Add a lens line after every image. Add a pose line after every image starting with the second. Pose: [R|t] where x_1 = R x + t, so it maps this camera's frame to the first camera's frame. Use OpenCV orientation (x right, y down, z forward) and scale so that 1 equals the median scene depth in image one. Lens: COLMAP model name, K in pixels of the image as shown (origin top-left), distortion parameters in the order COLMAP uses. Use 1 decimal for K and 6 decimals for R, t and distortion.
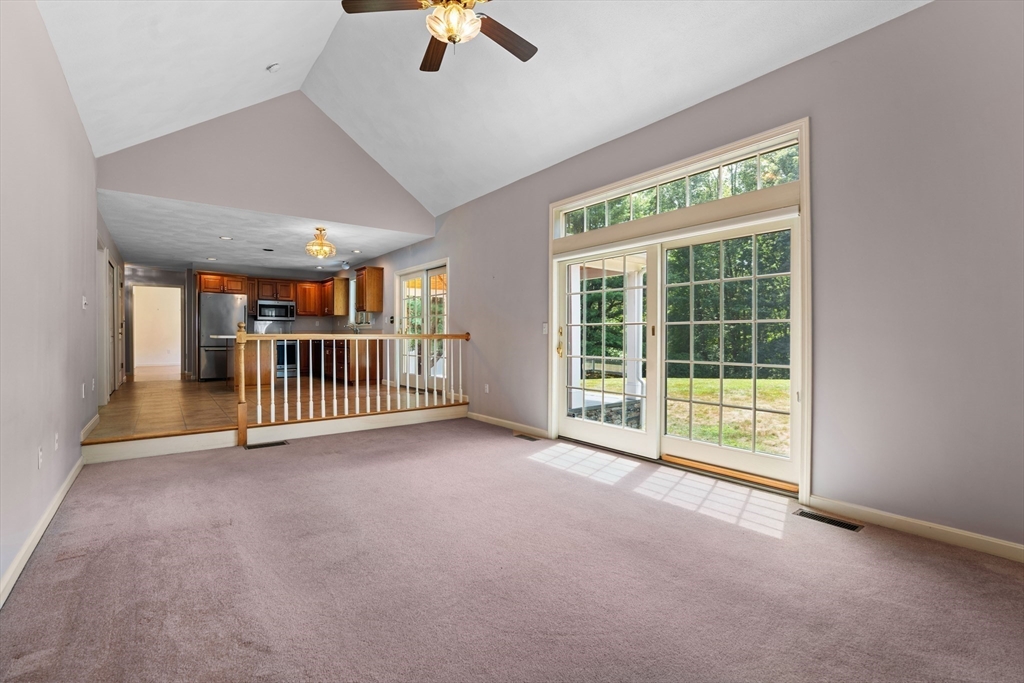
lens RADIAL K [[462.0, 0, 508.0], [0, 462.0, 337.3], [0, 0, 1]] dist [-0.003112, 0.000803]
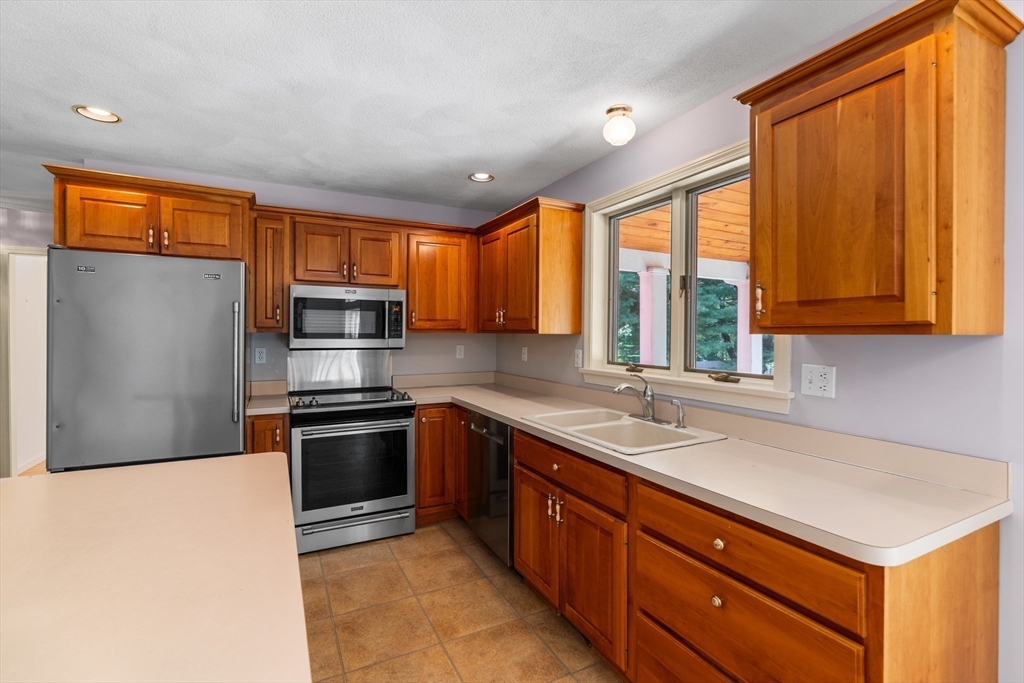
lens RADIAL K [[462.0, 0, 508.0], [0, 462.0, 337.3], [0, 0, 1]] dist [-0.003112, 0.000803]
pose [[0.984228, 0.005174, -0.176830, -0.340826], [-0.003995, 0.999967, 0.007023, -0.047305], [0.176861, -0.006205, 0.984216, 0.710918]]
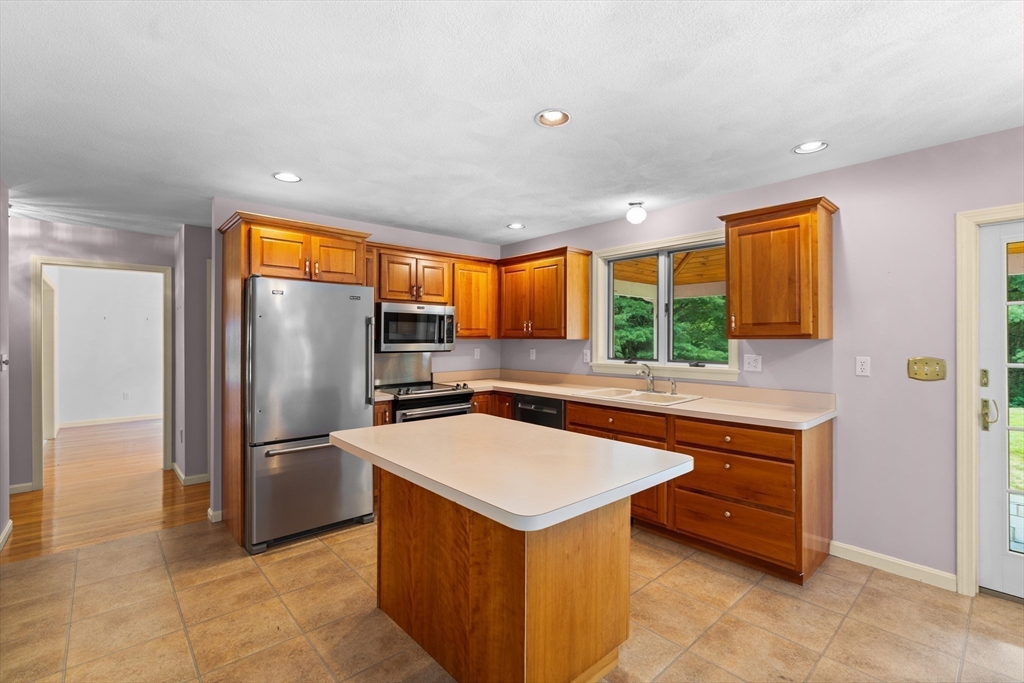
lens RADIAL K [[459.1, 0, 508.7], [0, 459.1, 338.3], [0, 0, 1]] dist [-0.003788, 0.000411]
pose [[0.996722, -0.000668, 0.080906, -0.455301], [0.000814, 0.999998, -0.001766, -0.047718], [-0.080904, 0.001826, 0.996720, 0.589199]]
